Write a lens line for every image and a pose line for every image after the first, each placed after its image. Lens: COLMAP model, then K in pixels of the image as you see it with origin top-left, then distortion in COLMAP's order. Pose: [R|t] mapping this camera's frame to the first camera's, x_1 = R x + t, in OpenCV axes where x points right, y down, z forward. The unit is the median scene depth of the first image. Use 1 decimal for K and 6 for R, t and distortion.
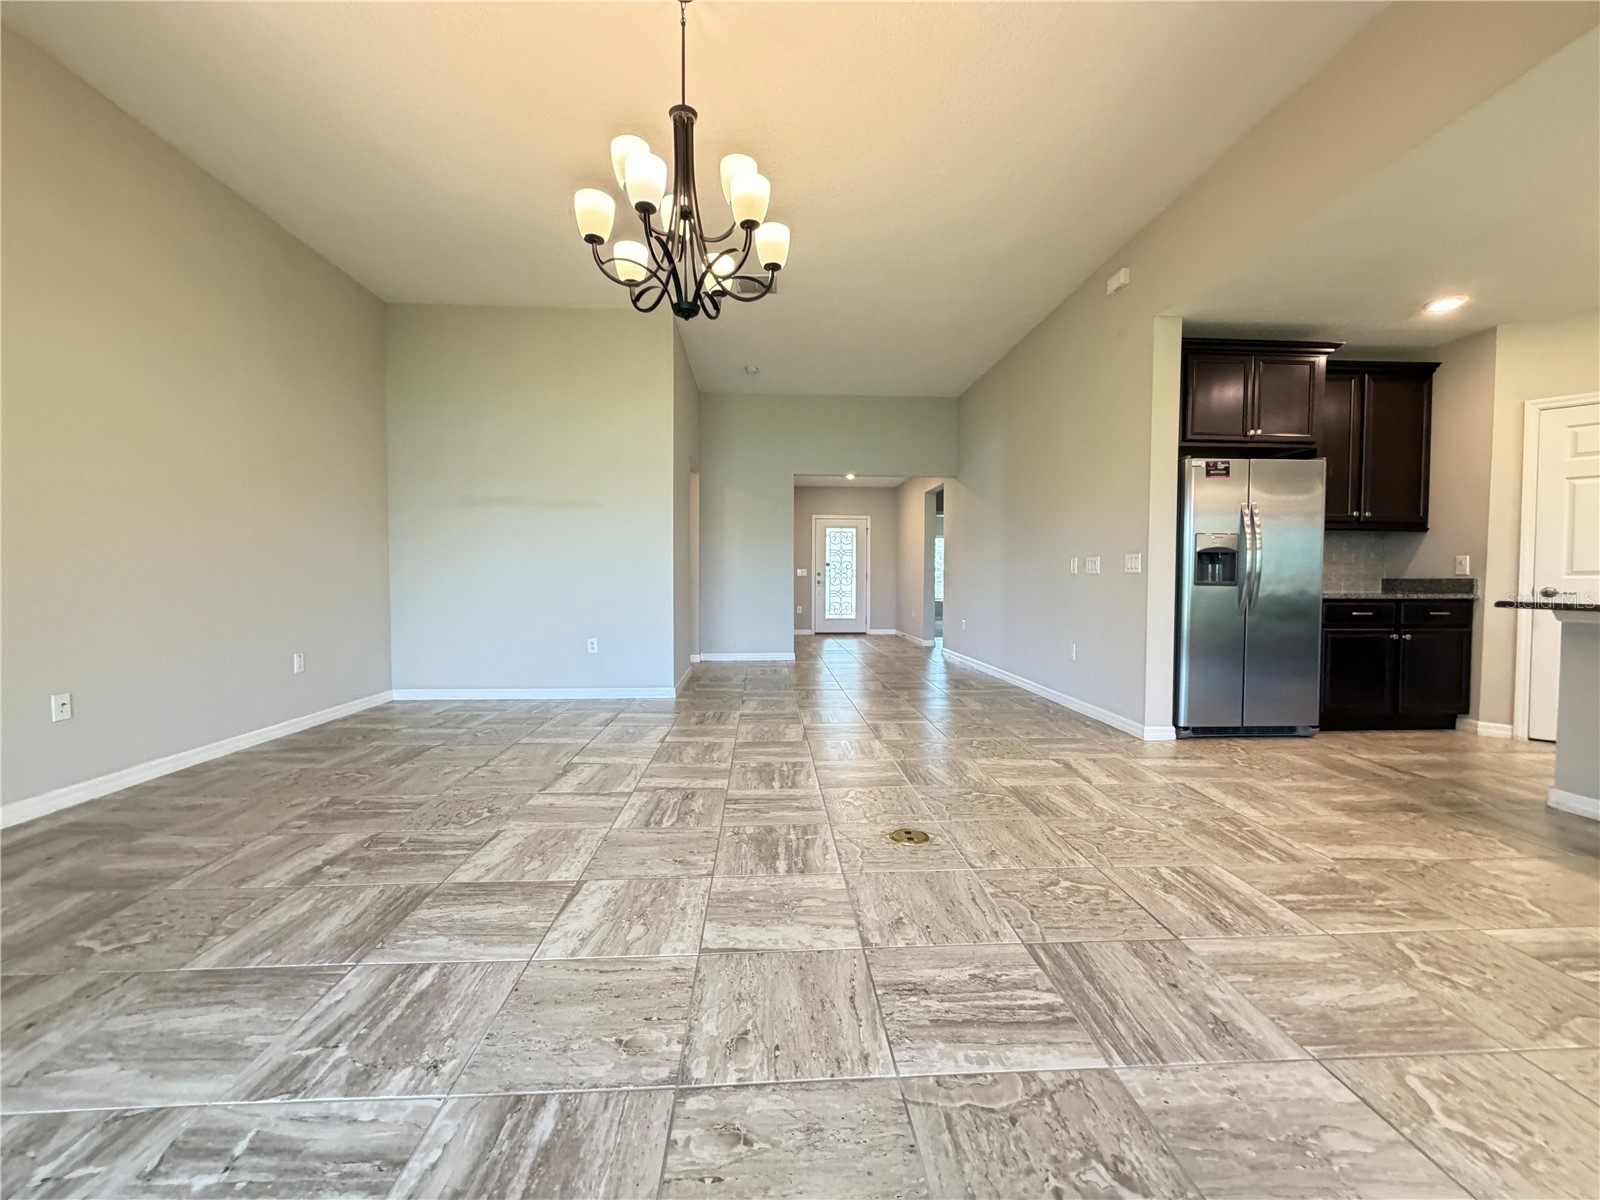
lens RADIAL K [[638.7, 0, 798.4], [0, 638.7, 598.0], [0, 0, 1]] dist [-0.000516, 0.000256]
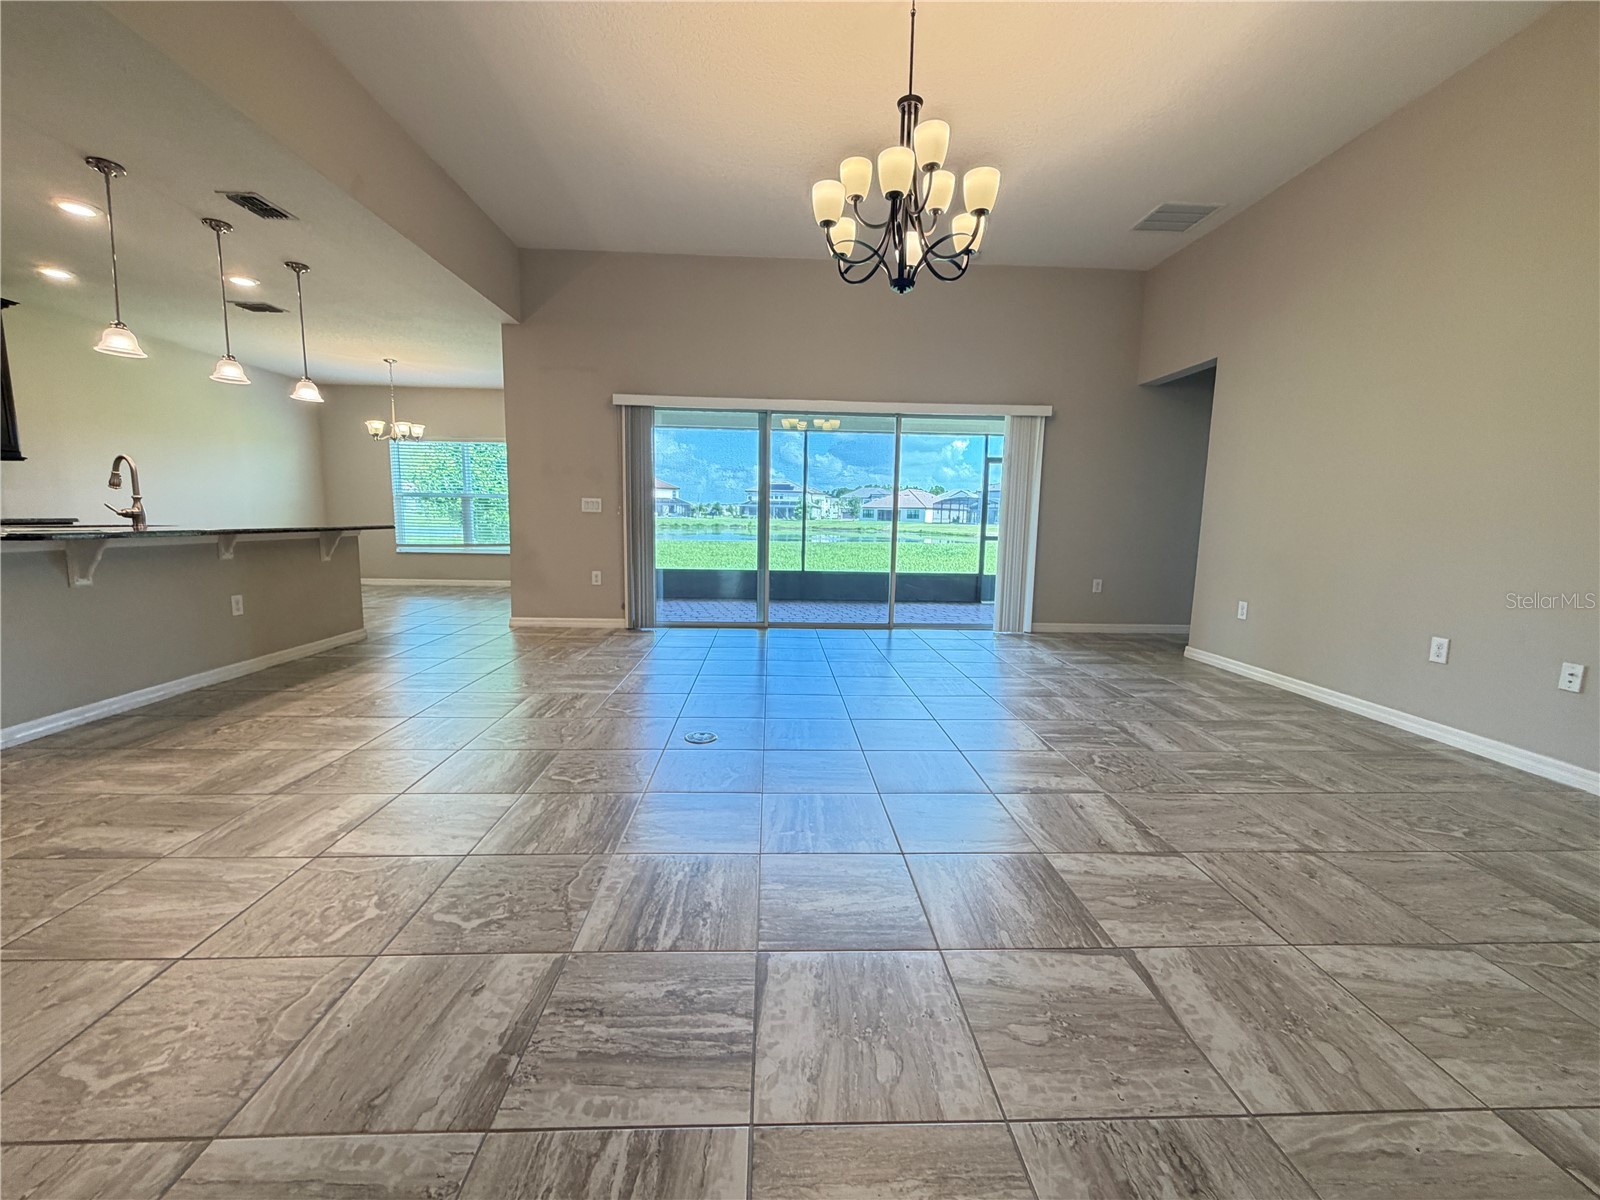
lens RADIAL K [[638.7, 0, 798.4], [0, 638.7, 598.0], [0, 0, 1]] dist [-0.000516, 0.000256]
pose [[-0.999711, -0.021605, 0.010558, -0.015041], [-0.019634, 0.986868, 0.160332, -0.074908], [-0.013883, 0.160078, -0.987007, 1.948869]]
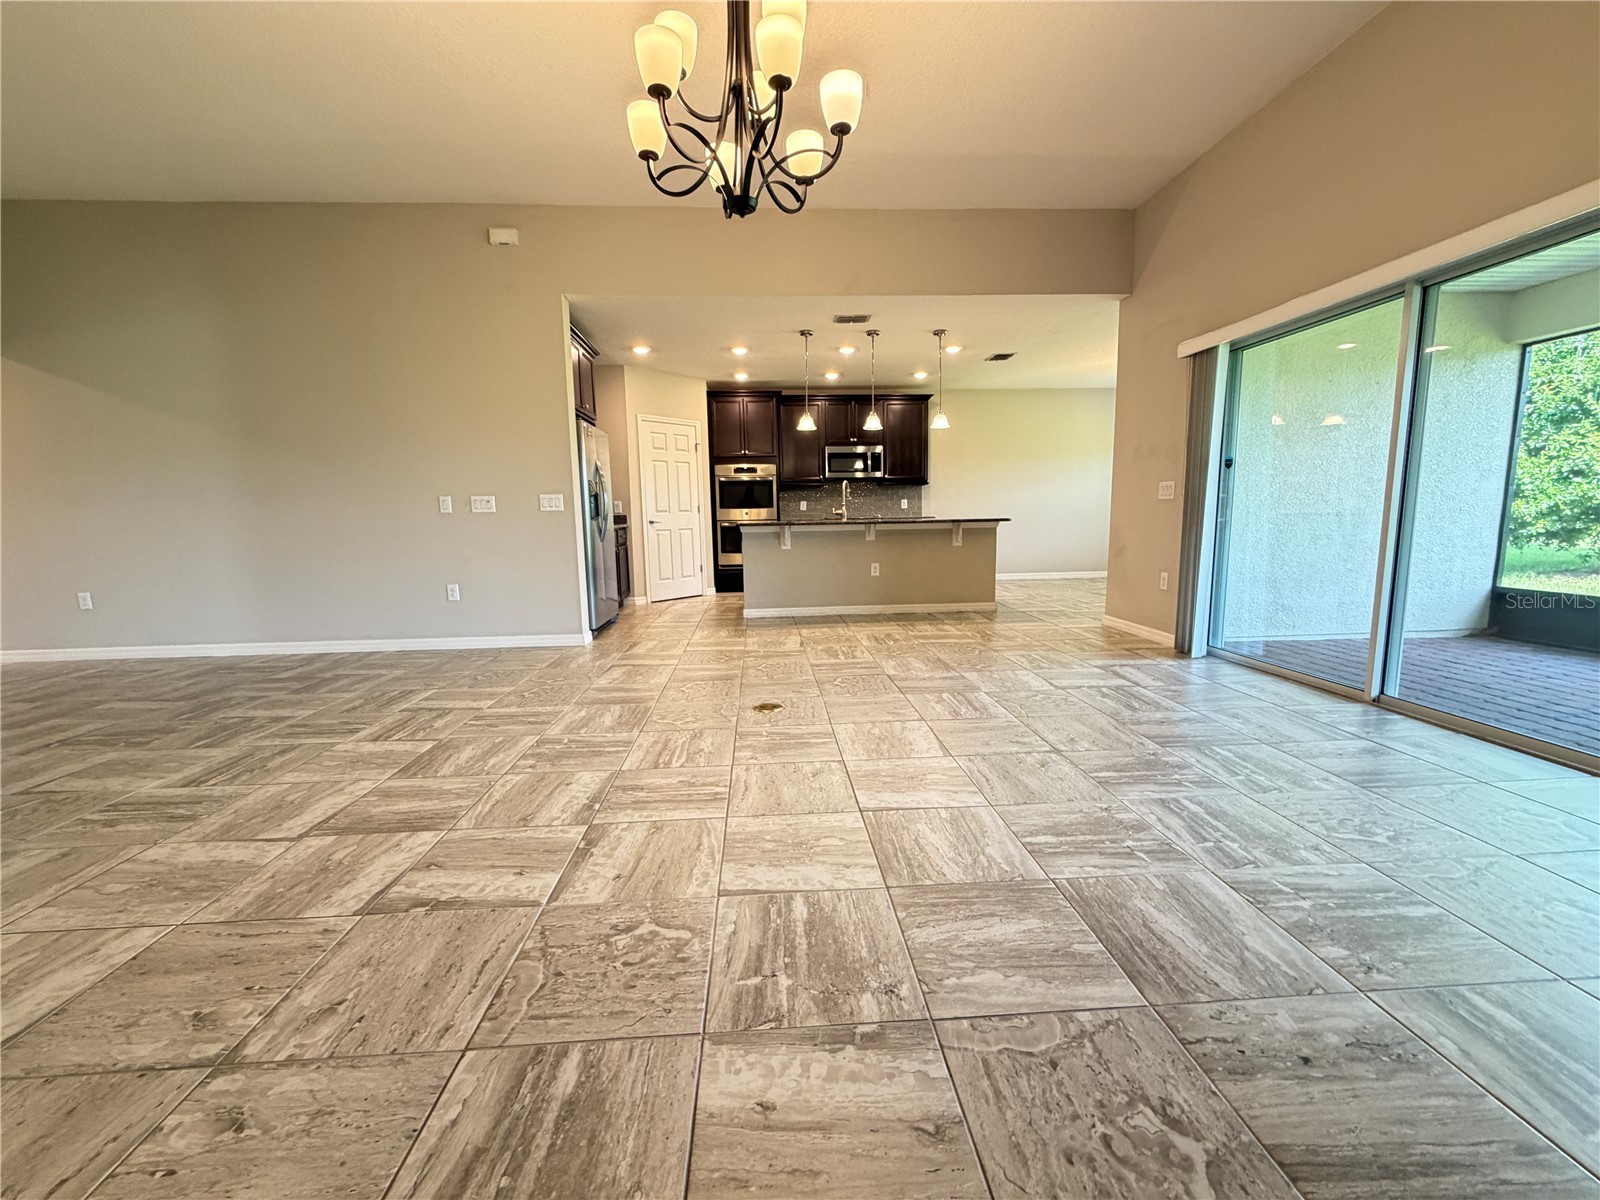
lens RADIAL K [[638.7, 0, 798.4], [0, 638.7, 598.0], [0, 0, 1]] dist [-0.000516, 0.000256]
pose [[-0.006747, -0.132051, 0.991220, -1.004646], [0.051756, 0.989868, 0.132223, -0.019125], [-0.998637, 0.052194, 0.000156, 0.841697]]
